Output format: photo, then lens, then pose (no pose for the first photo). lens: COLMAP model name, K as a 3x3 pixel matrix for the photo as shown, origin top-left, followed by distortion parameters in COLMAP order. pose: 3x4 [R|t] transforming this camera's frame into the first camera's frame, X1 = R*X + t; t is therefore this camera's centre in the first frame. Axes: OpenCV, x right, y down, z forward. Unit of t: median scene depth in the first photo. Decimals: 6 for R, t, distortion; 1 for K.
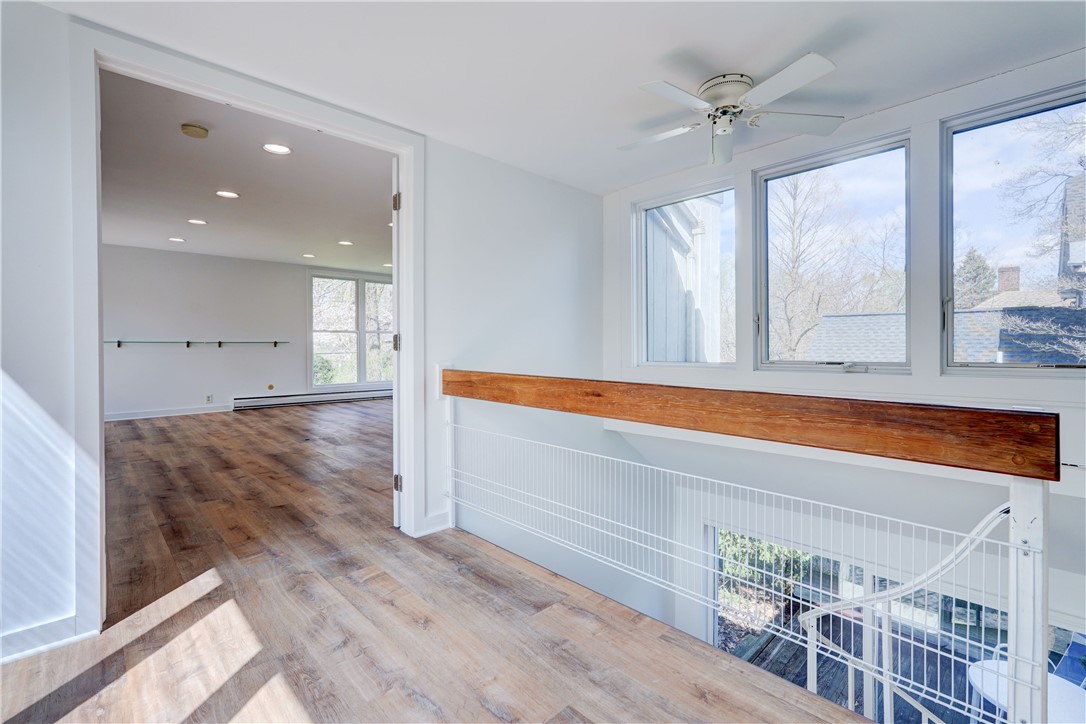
lens RADIAL K [[488.4, 0, 549.5], [0, 488.4, 361.4], [0, 0, 1]] dist [0.000054, 0.000117]
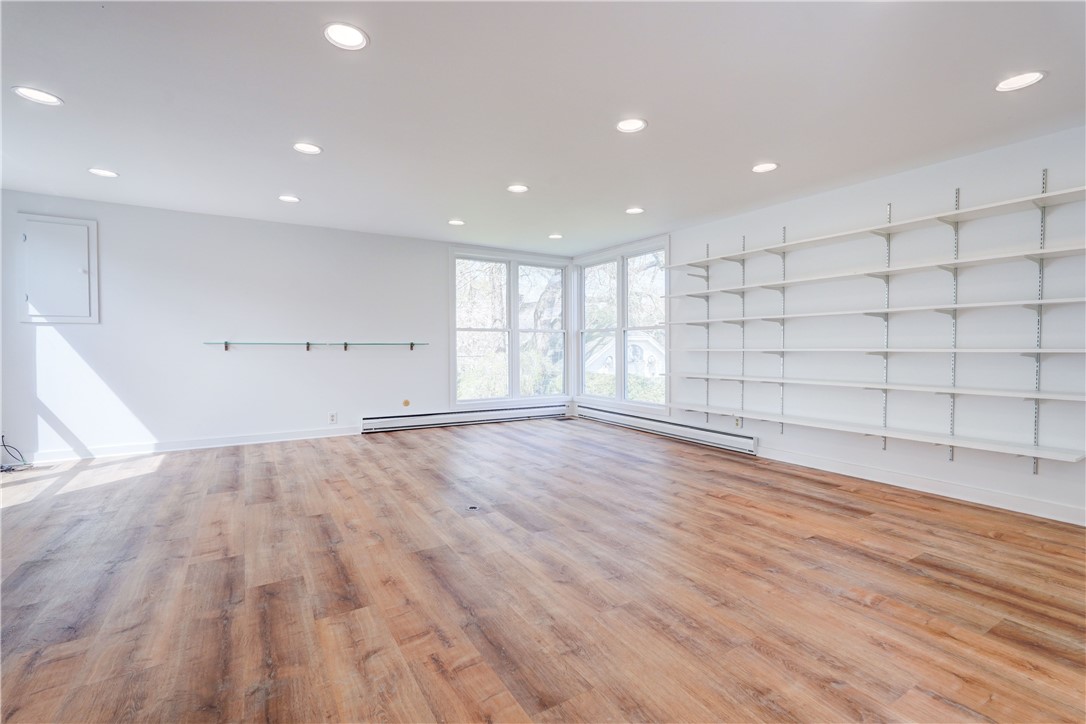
lens RADIAL K [[488.4, 0, 549.5], [0, 488.4, 361.4], [0, 0, 1]] dist [0.000054, 0.000117]
pose [[0.977688, 0.004404, -0.210015, -0.207075], [-0.005328, 0.999978, -0.003834, -0.010449], [0.209993, 0.004867, 0.977691, 0.324421]]
